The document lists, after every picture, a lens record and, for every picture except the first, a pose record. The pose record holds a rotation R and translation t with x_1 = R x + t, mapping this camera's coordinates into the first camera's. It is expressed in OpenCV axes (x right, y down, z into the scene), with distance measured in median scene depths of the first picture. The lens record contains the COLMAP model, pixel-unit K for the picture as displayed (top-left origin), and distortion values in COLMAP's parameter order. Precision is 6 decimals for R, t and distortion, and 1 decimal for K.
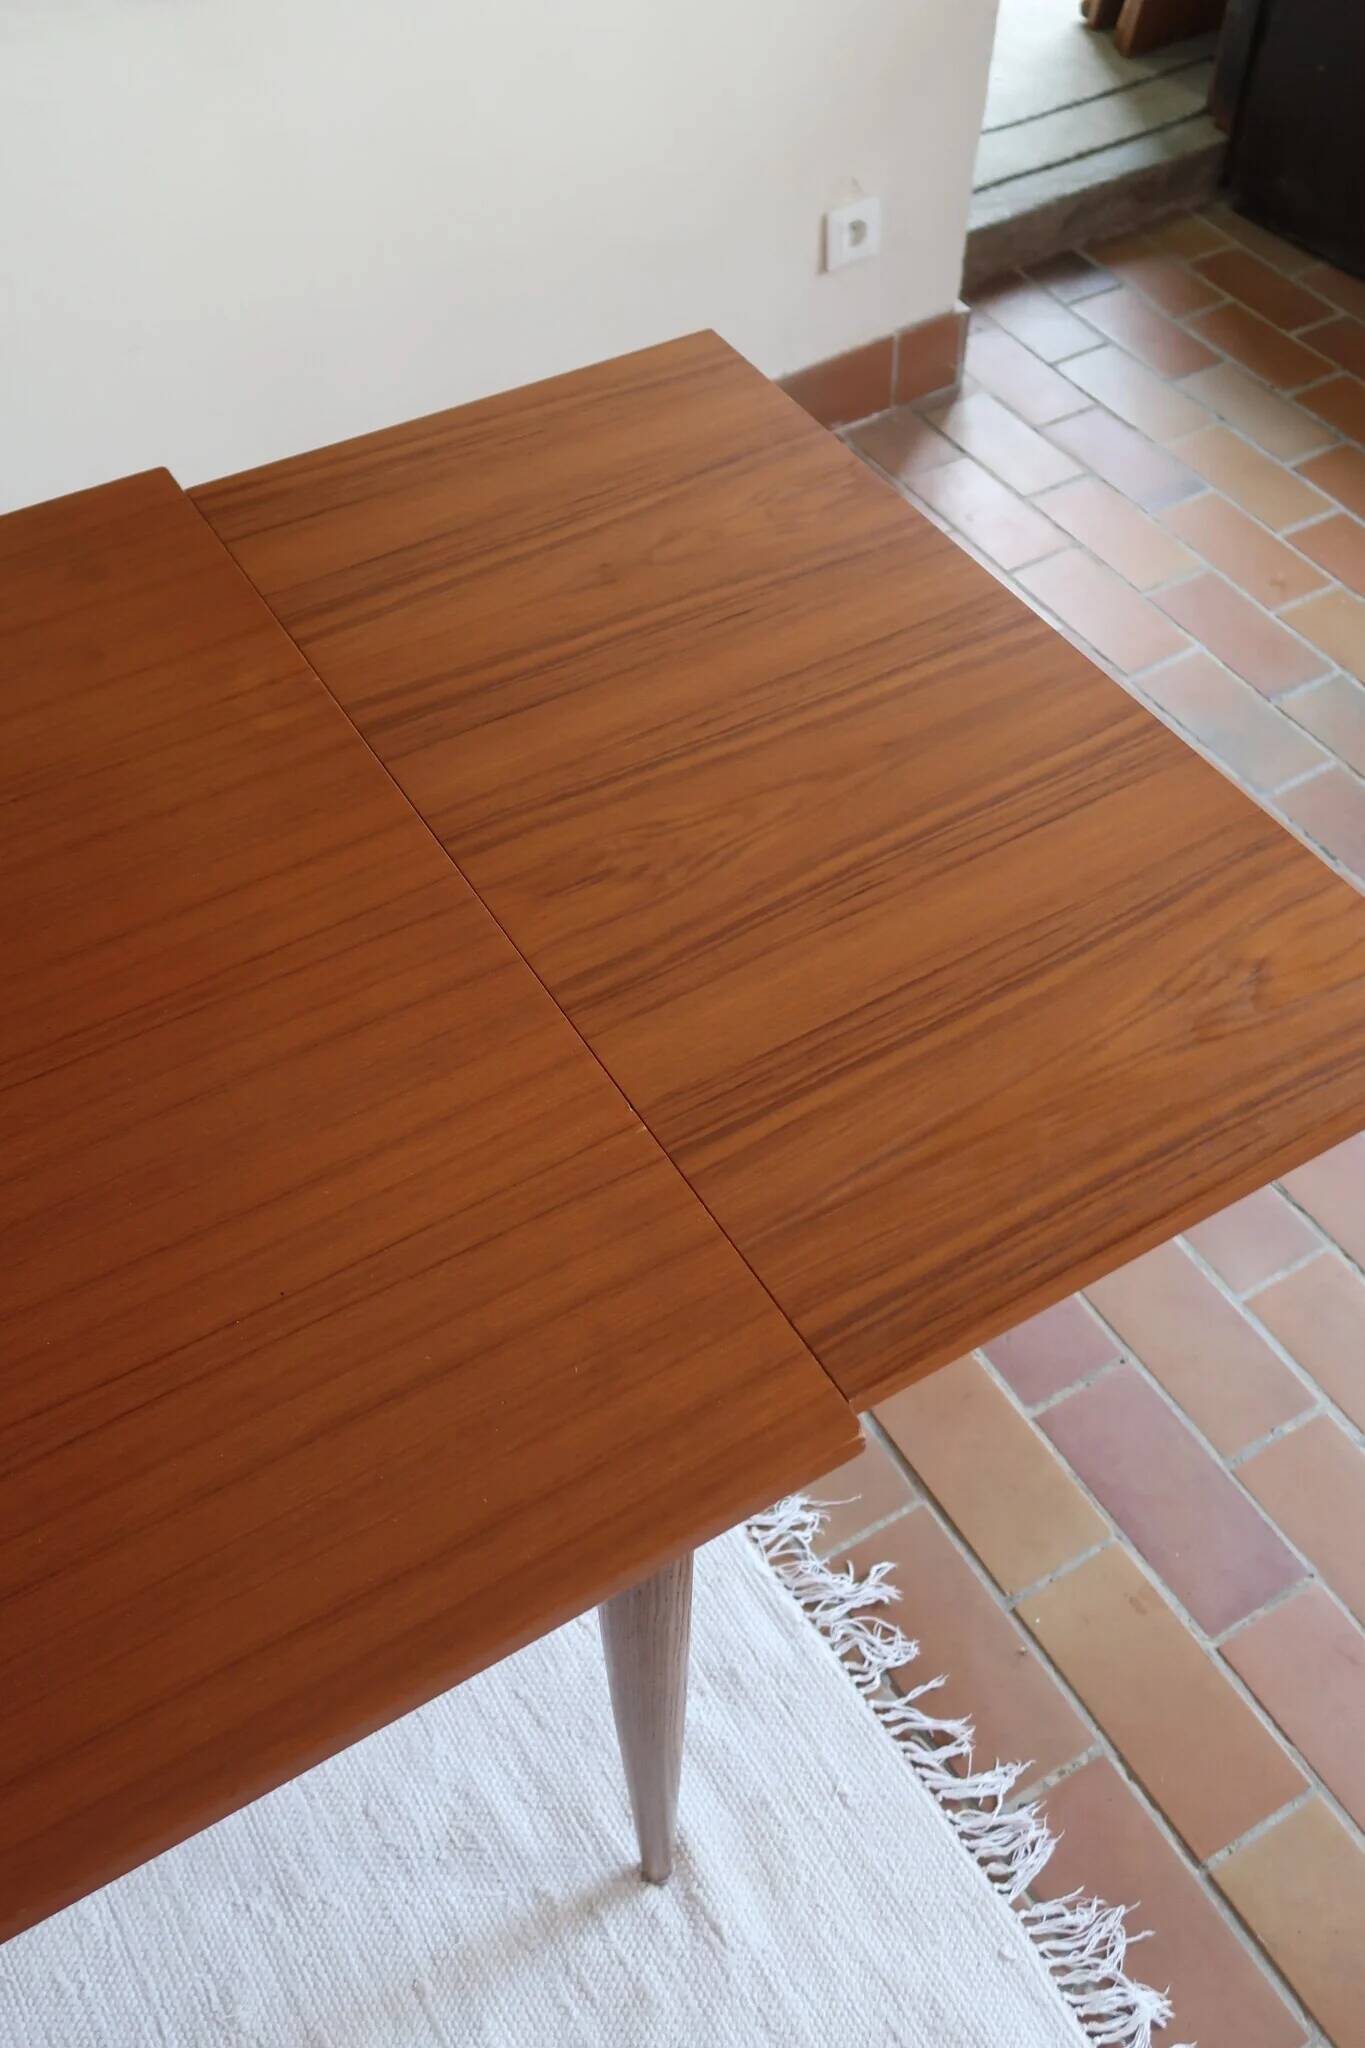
lens RADIAL K [[1794.1, 0, 682.5], [0, 1794.1, 1024.0], [0, 0, 1]] dist [0.008214, -0.009590]
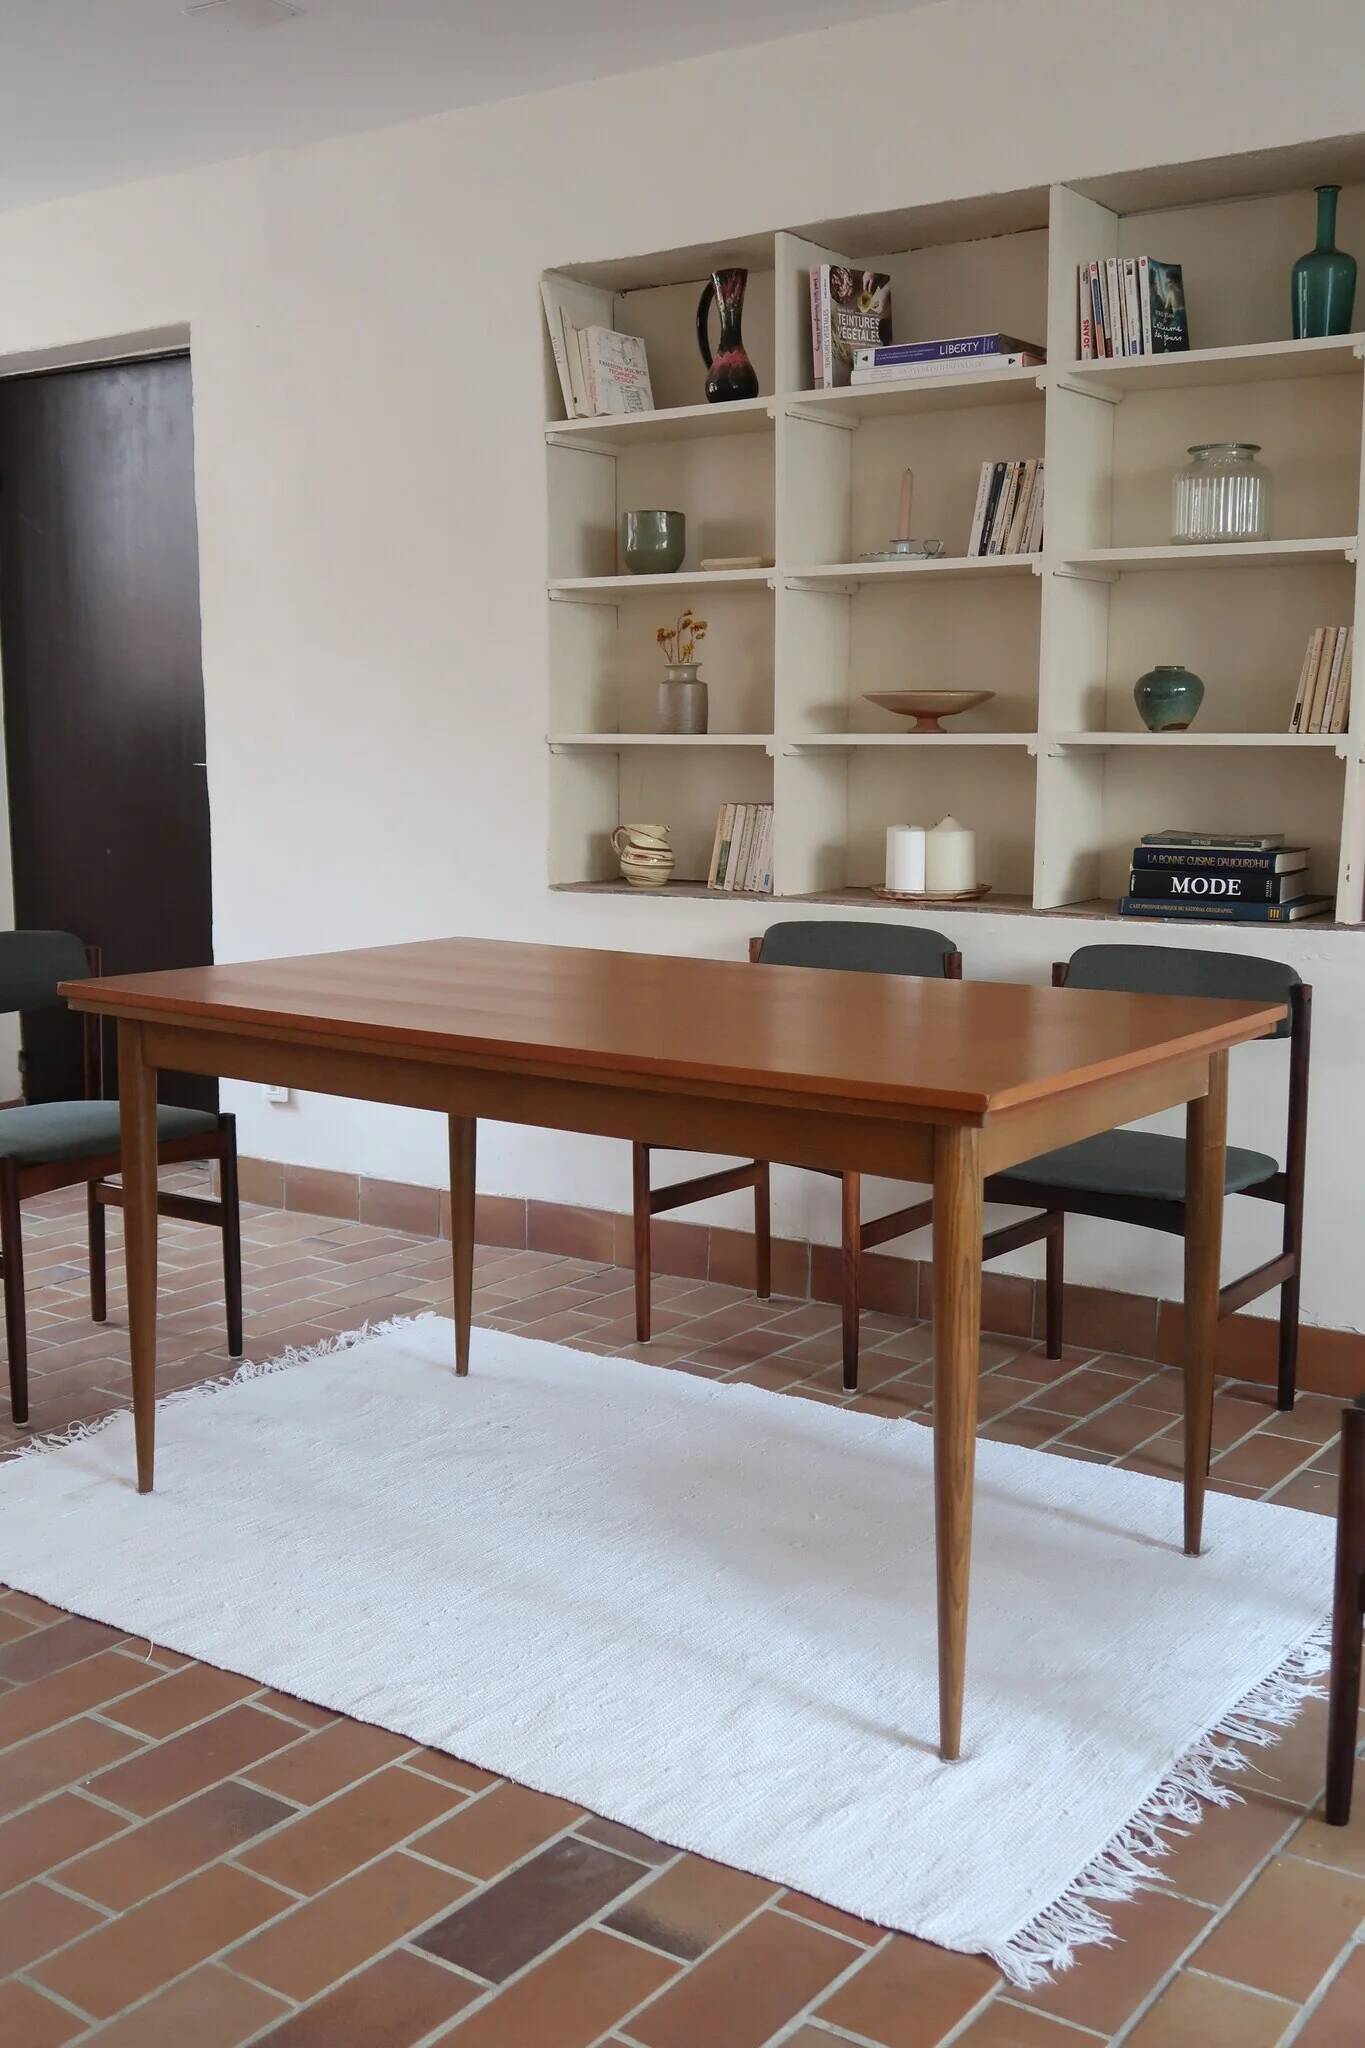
lens RADIAL K [[2043.5, 0, 681.0], [0, 2043.5, 1028.7], [0, 0, 1]] dist [-0.007890, 0.001929]
pose [[0.384398, 0.123636, -0.914851, 1.294531], [-0.718603, 0.662174, -0.212451, 0.570894], [0.579524, 0.739080, 0.343384, -0.118484]]
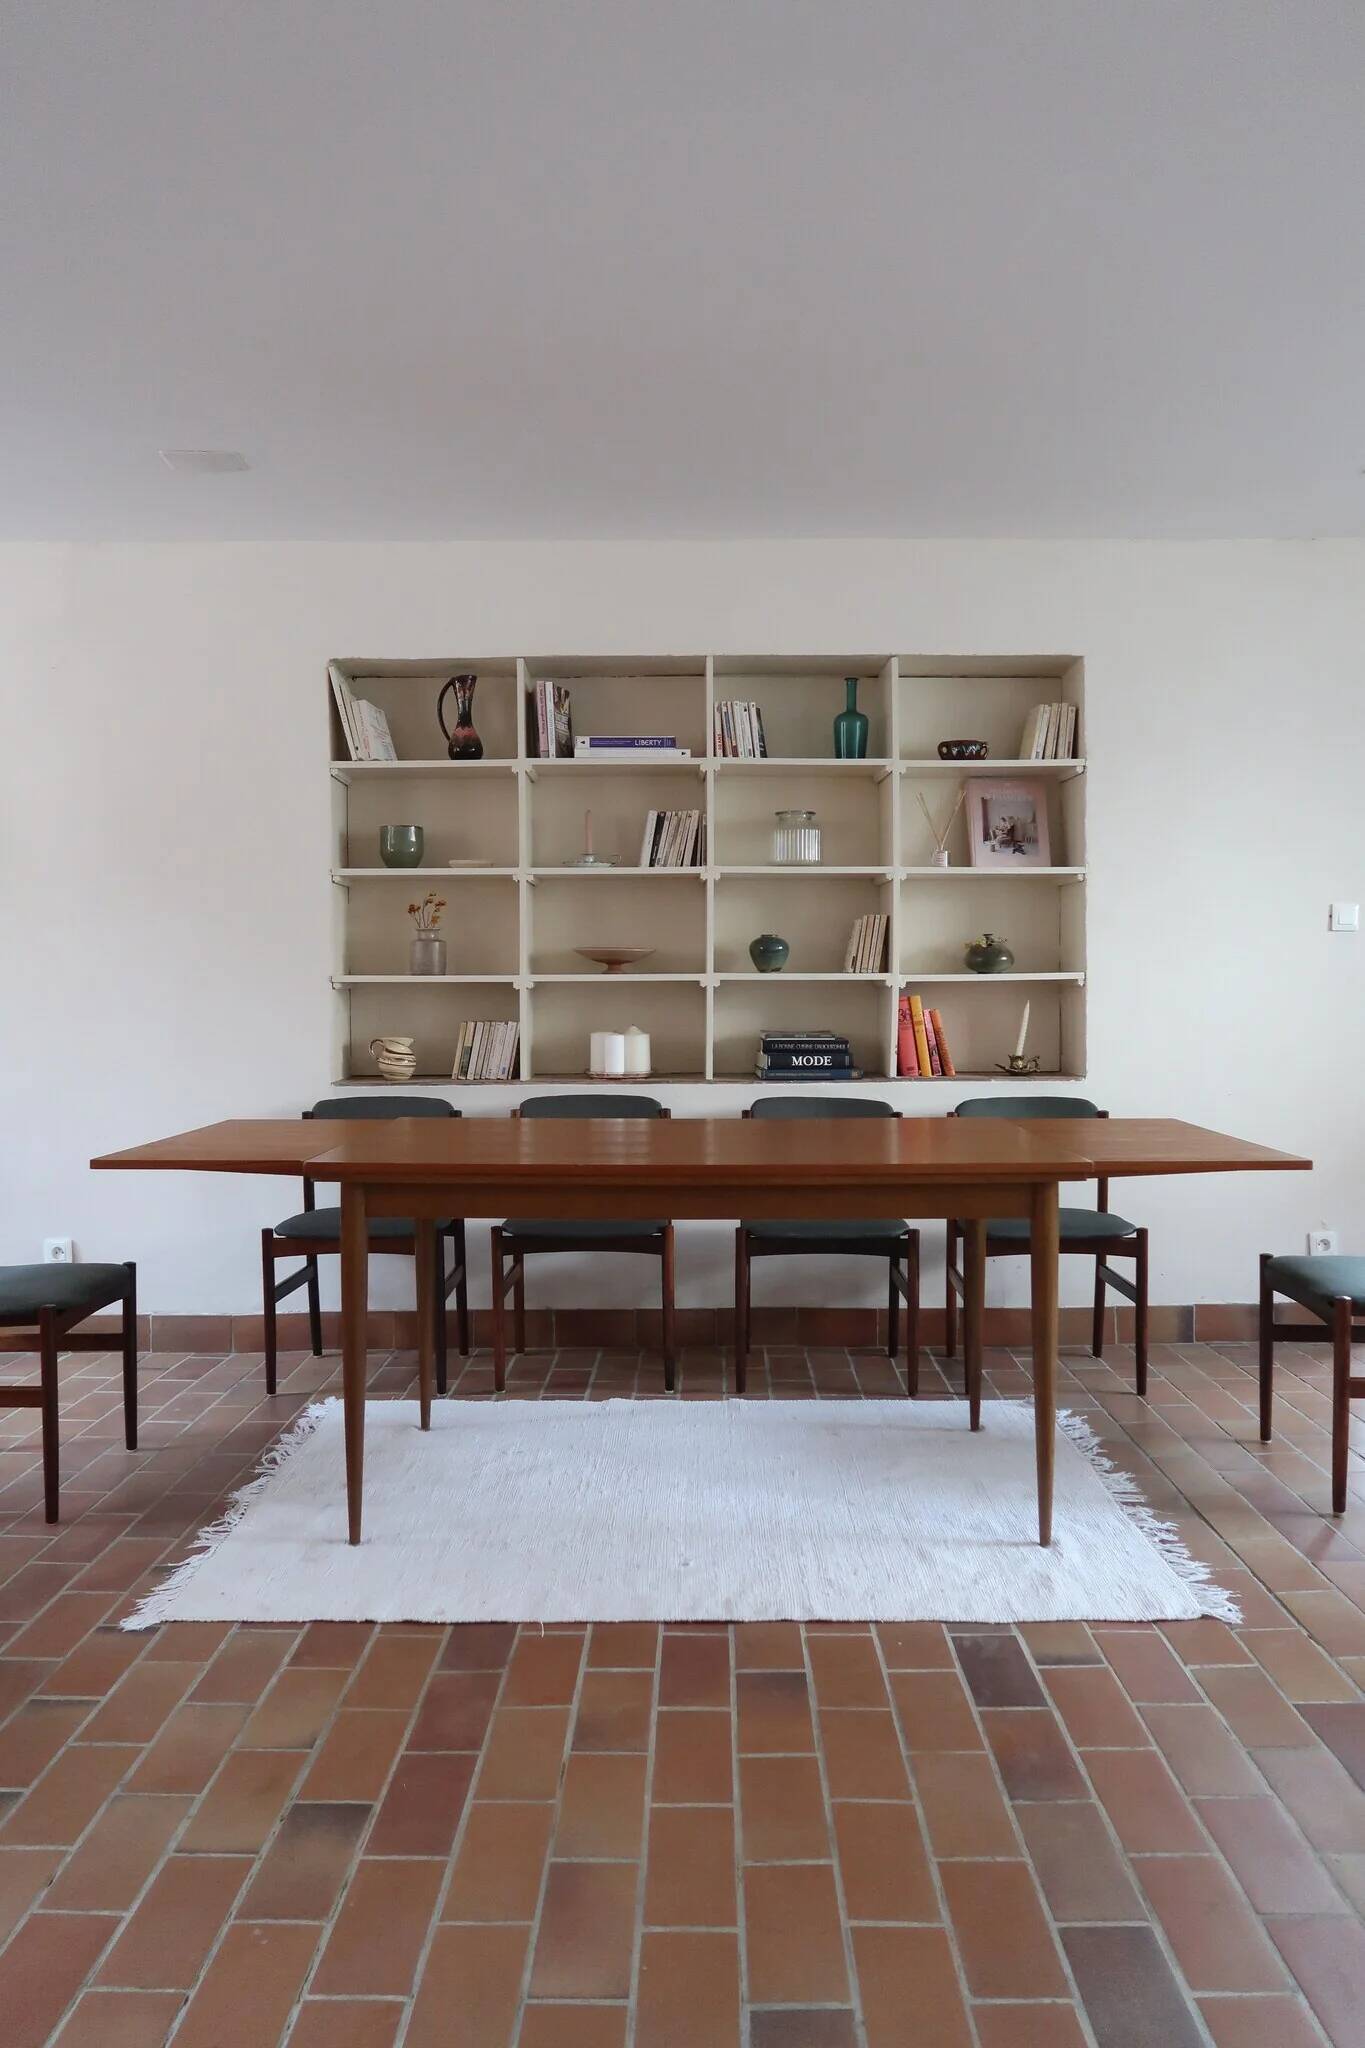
lens RADIAL K [[1407.9, 0, 682.1], [0, 1407.9, 1024.6], [0, 0, 1]] dist [-0.030862, 0.002771]
pose [[0.846344, 0.006233, -0.532601, 0.586165], [-0.408967, 0.648231, -0.642294, 1.437146], [0.341245, 0.761418, 0.551175, -0.809801]]
